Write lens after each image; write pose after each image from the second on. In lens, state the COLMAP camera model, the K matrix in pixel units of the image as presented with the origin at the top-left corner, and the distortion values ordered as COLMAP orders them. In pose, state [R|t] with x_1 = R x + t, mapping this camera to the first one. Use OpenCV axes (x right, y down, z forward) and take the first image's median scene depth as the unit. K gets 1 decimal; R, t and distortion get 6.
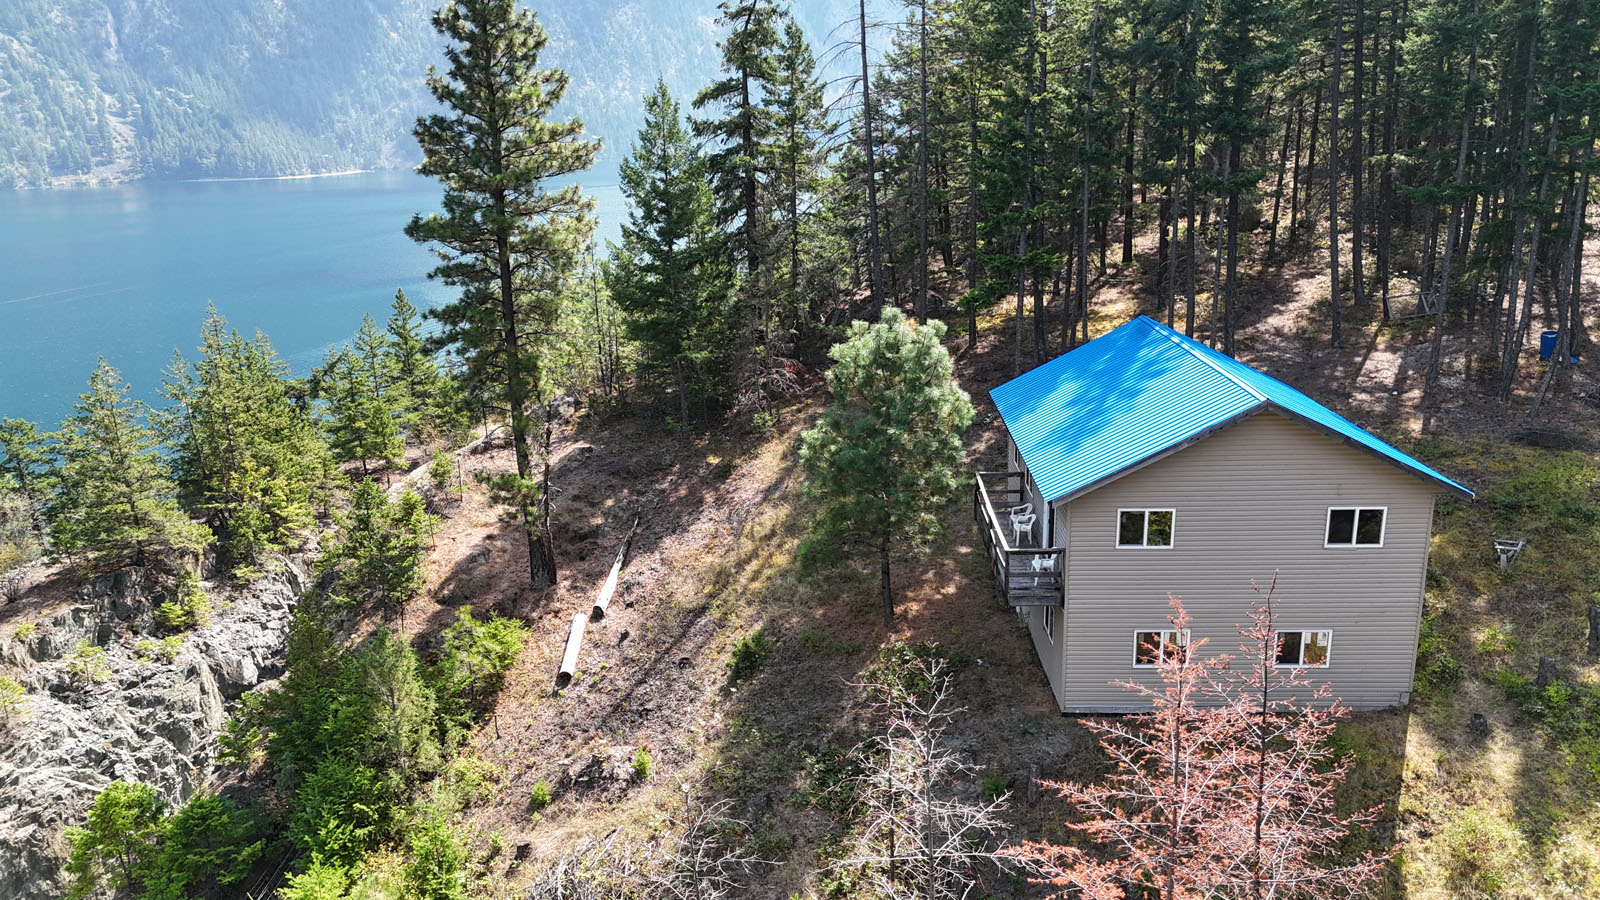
lens RADIAL K [[1176.9, 0, 825.3], [0, 1176.9, 451.6], [0, 0, 1]] dist [0.085613, -0.092360]
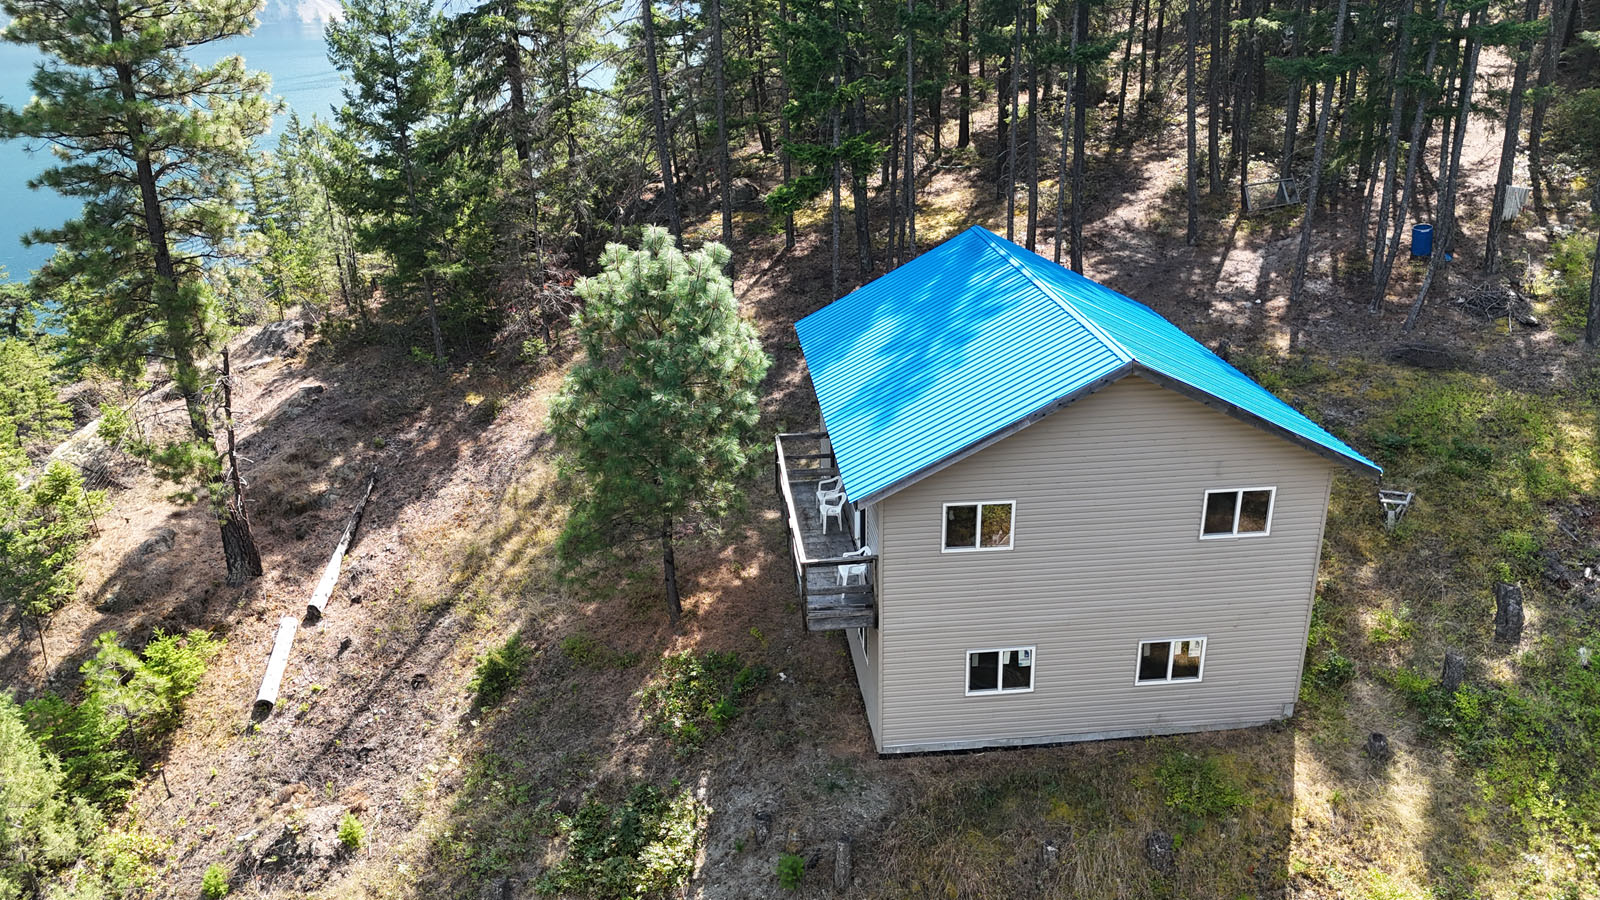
lens RADIAL K [[1176.9, 0, 825.3], [0, 1176.9, 451.6], [0, 0, 1]] dist [0.085613, -0.092360]
pose [[0.991846, -0.042337, 0.120202, 0.059213], [0.029033, 0.993468, 0.110352, -0.051976], [-0.124089, -0.105962, 0.986597, 0.189474]]
